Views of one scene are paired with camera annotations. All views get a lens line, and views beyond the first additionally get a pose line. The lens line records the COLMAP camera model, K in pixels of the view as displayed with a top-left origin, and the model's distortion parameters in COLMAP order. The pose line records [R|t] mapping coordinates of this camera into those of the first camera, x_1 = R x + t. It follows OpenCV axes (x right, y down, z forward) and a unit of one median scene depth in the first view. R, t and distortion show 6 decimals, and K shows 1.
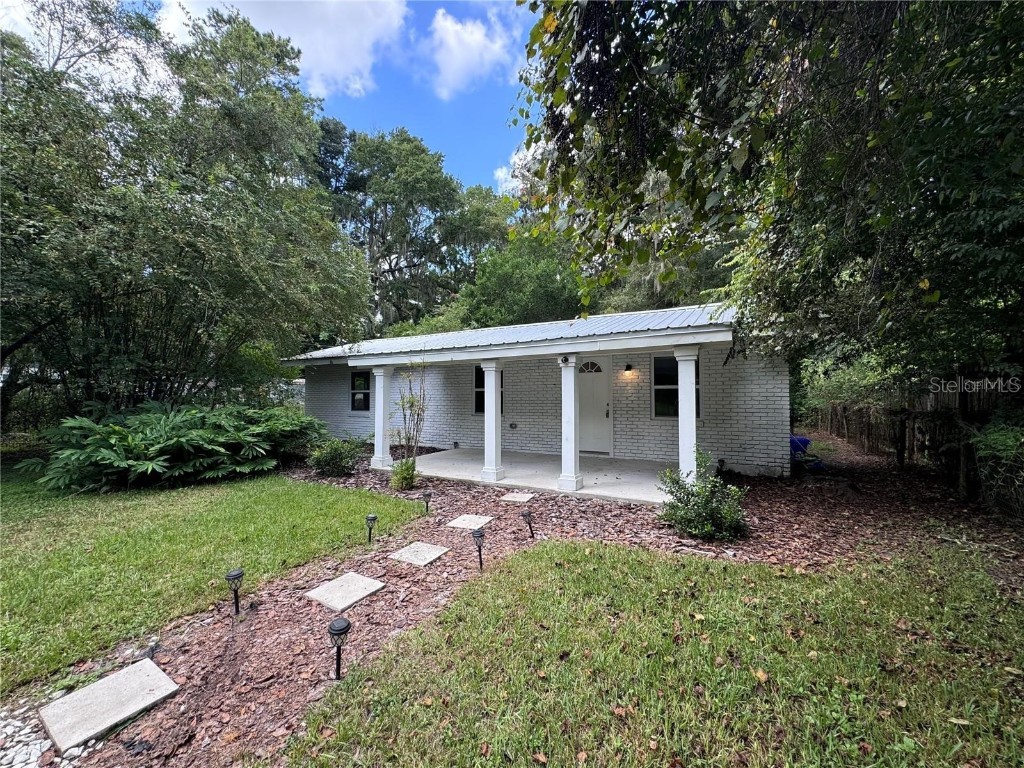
lens RADIAL K [[408.0, 0, 516.1], [0, 408.0, 380.9], [0, 0, 1]] dist [-0.002840, -0.000127]
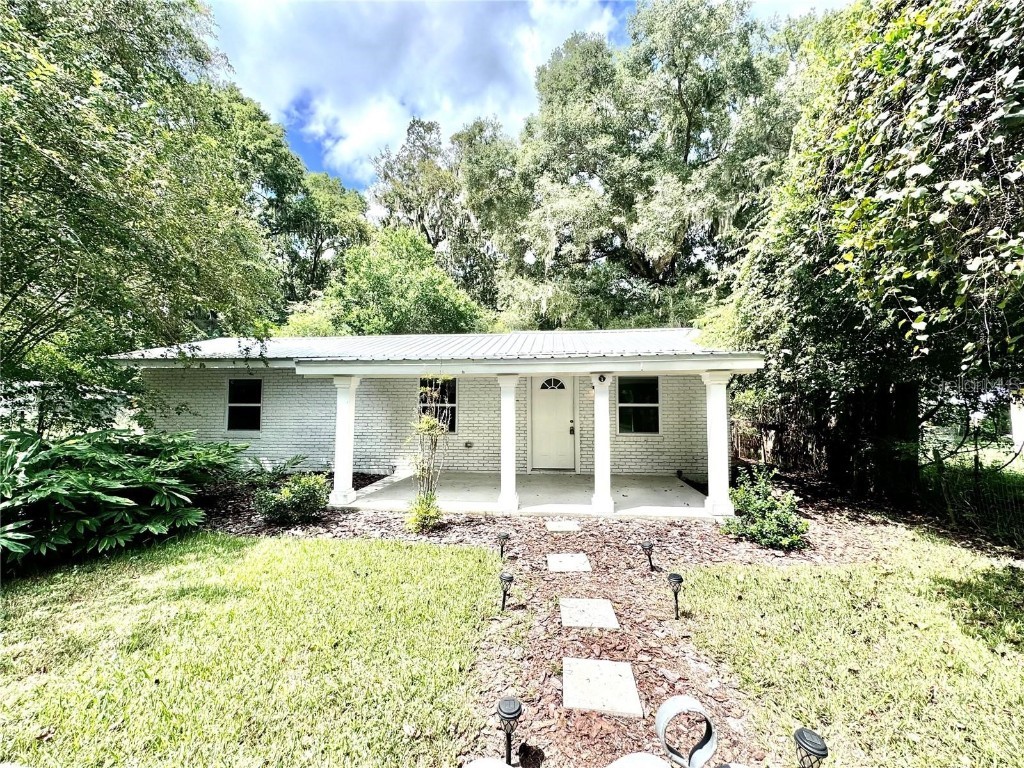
lens RADIAL K [[408.0, 0, 516.1], [0, 408.0, 380.9], [0, 0, 1]] dist [-0.002840, -0.000127]
pose [[0.915824, 0.031292, 0.400359, -0.414478], [-0.019667, 0.999258, -0.033114, -0.008167], [-0.401098, 0.022453, 0.915760, 0.171526]]
